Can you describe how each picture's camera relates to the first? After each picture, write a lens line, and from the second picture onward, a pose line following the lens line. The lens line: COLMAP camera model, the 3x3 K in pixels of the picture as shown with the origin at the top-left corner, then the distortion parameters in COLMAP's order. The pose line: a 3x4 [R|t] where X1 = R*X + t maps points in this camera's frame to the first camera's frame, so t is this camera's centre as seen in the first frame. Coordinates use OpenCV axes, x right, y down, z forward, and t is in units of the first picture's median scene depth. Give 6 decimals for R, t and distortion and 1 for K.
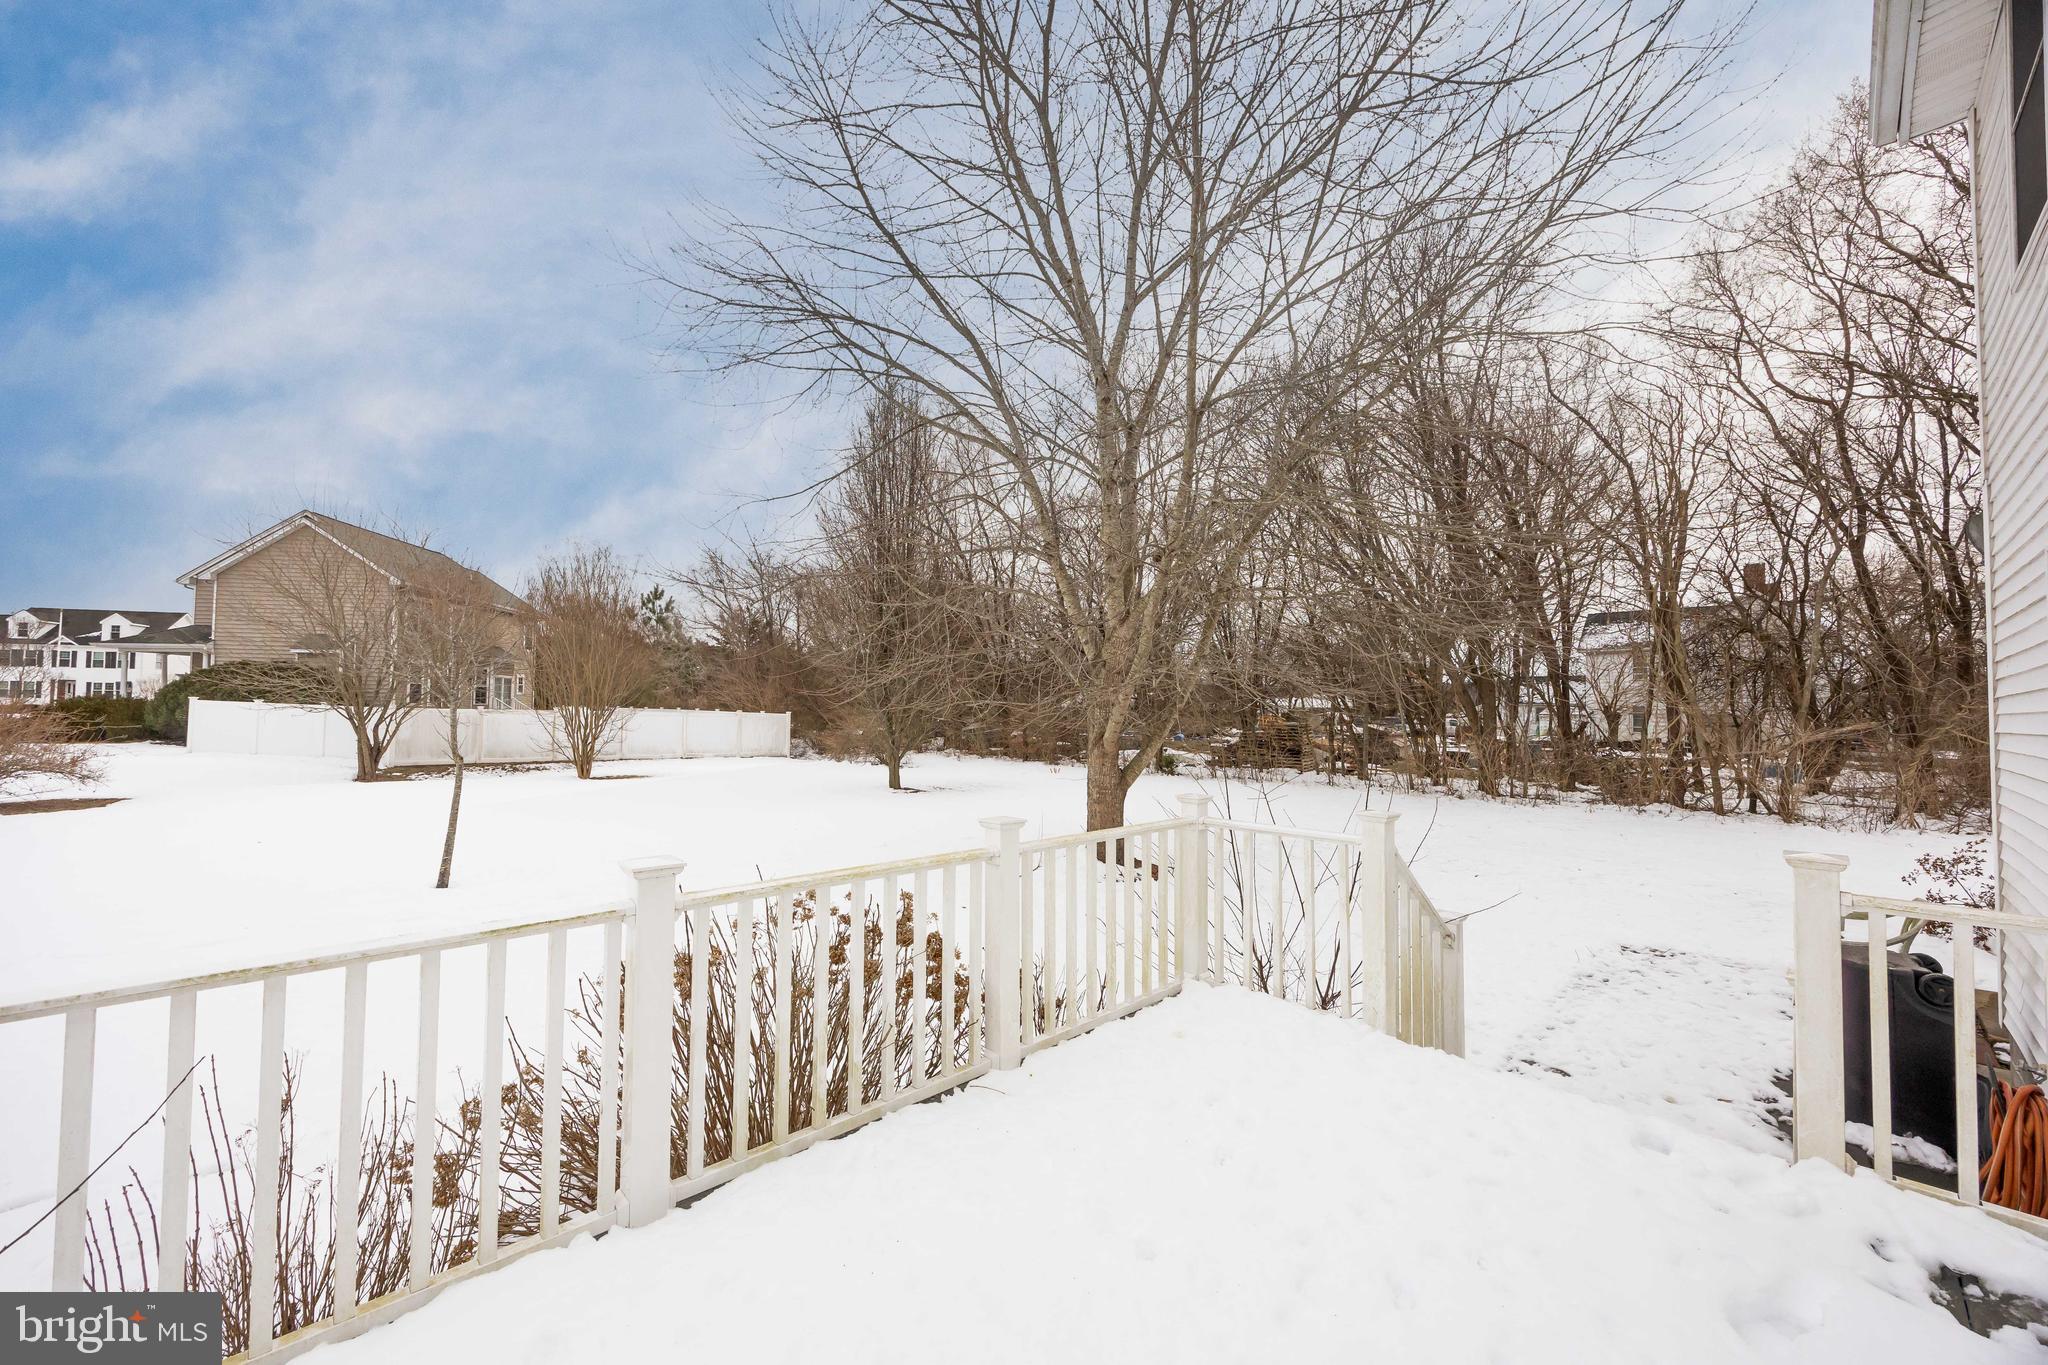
lens RADIAL K [[785.7, 0, 1027.6], [0, 785.7, 685.8], [0, 0, 1]] dist [-0.000810, 0.000049]
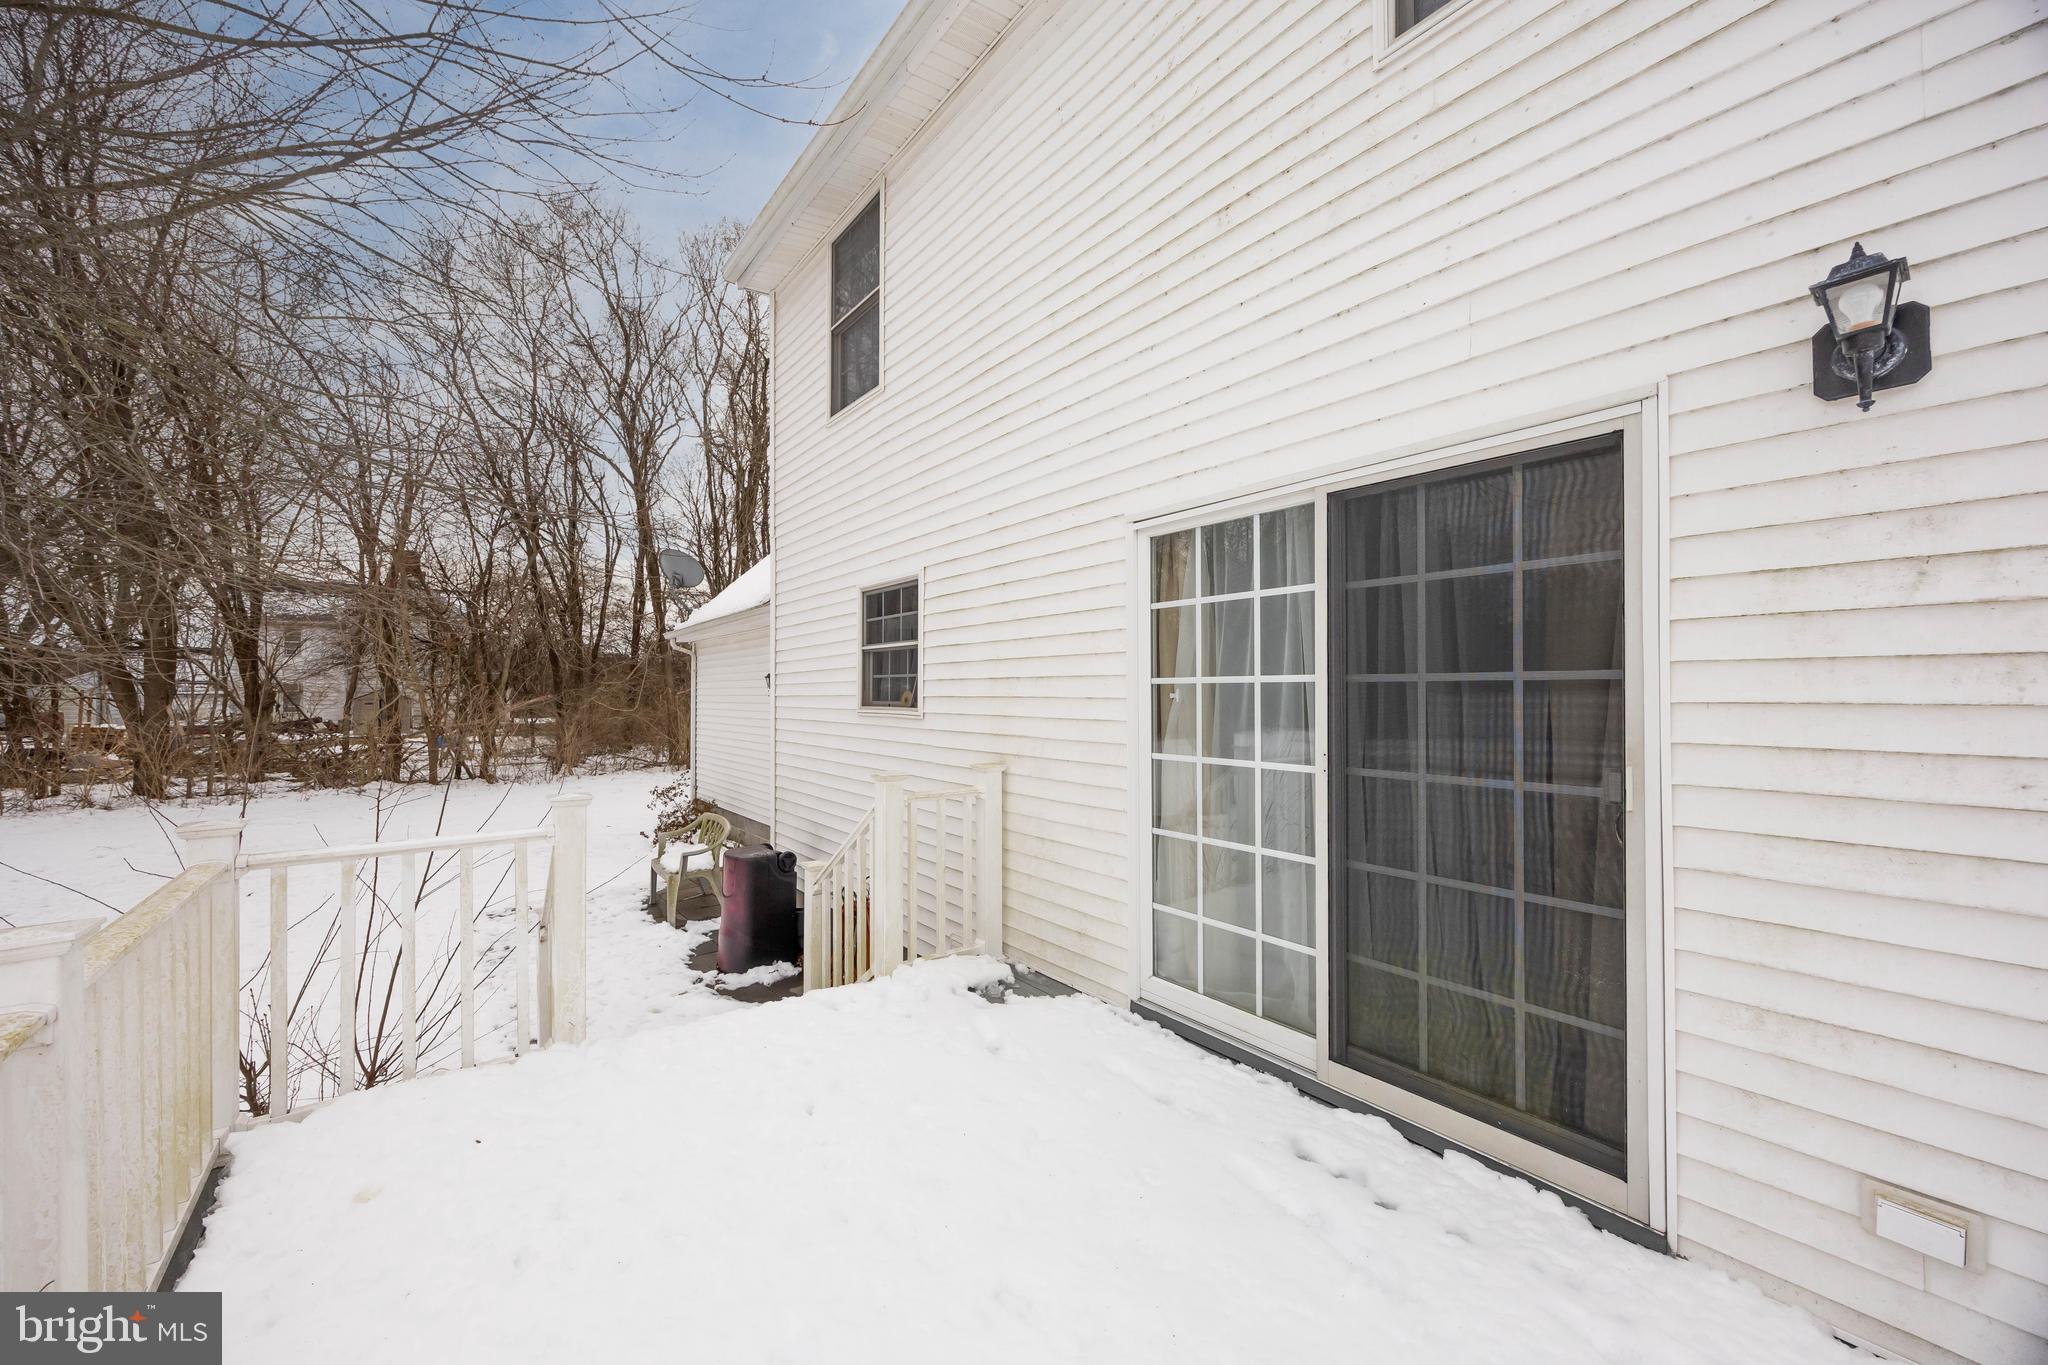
lens RADIAL K [[785.7, 0, 1025.7], [0, 785.7, 679.5], [0, 0, 1]] dist [-0.000810, 0.000049]
pose [[0.120316, 0.003874, 0.992728, -0.075037], [-0.023756, 0.999717, -0.001022, 0.004391], [-0.992451, -0.023460, 0.120374, 0.082496]]
